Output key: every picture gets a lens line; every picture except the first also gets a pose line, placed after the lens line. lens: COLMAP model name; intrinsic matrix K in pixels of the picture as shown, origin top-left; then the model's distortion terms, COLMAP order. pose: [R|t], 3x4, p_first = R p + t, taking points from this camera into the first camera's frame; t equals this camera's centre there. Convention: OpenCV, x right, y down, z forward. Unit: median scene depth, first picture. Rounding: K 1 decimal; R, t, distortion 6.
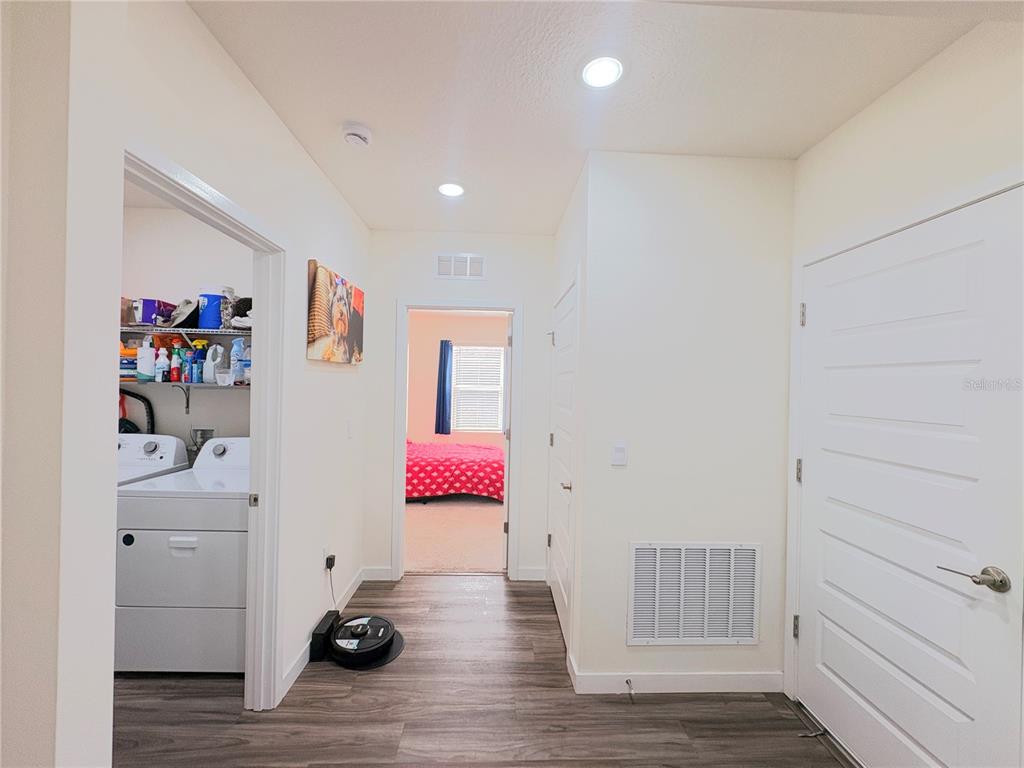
lens RADIAL K [[406.1, 0, 512.1], [0, 406.1, 385.4], [0, 0, 1]] dist [0.000680, -0.000087]
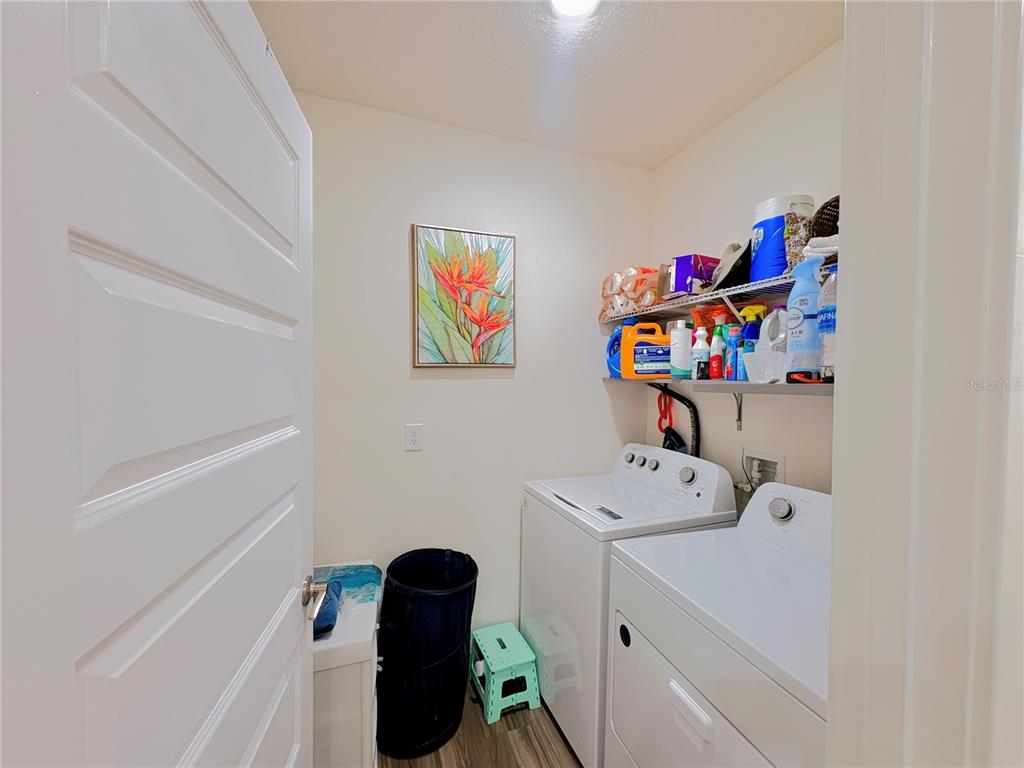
lens RADIAL K [[406.1, 0, 512.9], [0, 406.1, 384.2], [0, 0, 1]] dist [0.000680, -0.000087]
pose [[0.292694, 0.001434, -0.956205, -0.324331], [-0.008583, 0.999963, -0.001128, 0.002377], [0.956168, 0.008537, 0.292695, 0.519625]]
